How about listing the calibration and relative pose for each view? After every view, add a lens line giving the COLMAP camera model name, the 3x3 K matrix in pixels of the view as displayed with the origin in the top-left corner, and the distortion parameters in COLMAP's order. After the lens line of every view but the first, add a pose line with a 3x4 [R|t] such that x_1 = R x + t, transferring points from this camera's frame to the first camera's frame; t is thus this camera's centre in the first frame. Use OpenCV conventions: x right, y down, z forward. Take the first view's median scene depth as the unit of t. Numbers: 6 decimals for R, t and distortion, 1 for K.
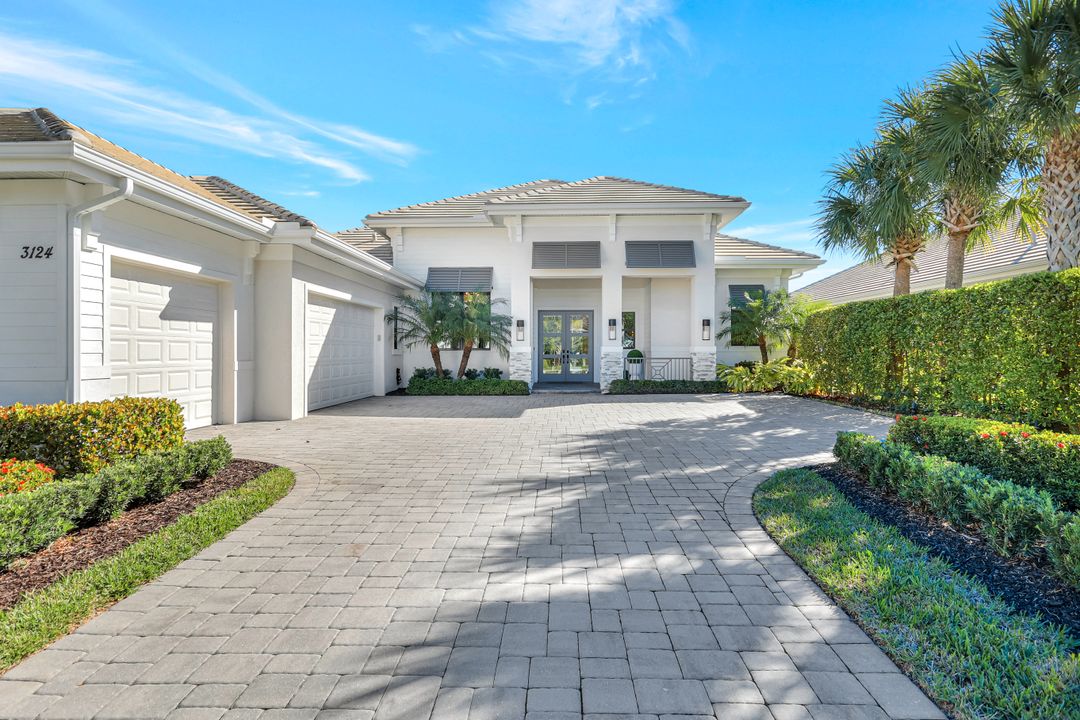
lens RADIAL K [[571.4, 0, 540.6], [0, 571.4, 358.7], [0, 0, 1]] dist [0.006331, 0.000278]
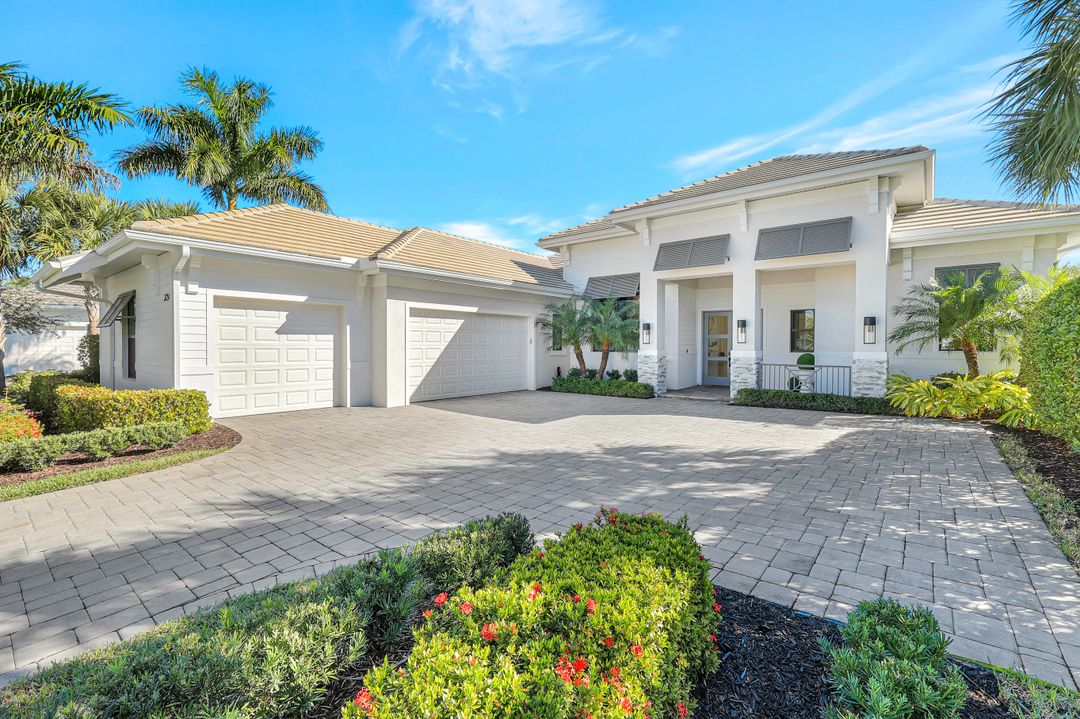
lens RADIAL K [[471.8, 0, 539.9], [0, 471.8, 350.4], [0, 0, 1]] dist [0.004680, -0.001490]
pose [[0.795159, 0.010814, -0.606304, 0.320926], [-0.012429, 0.999922, 0.001534, -0.019242], [0.606273, 0.006316, 0.795231, 0.228929]]
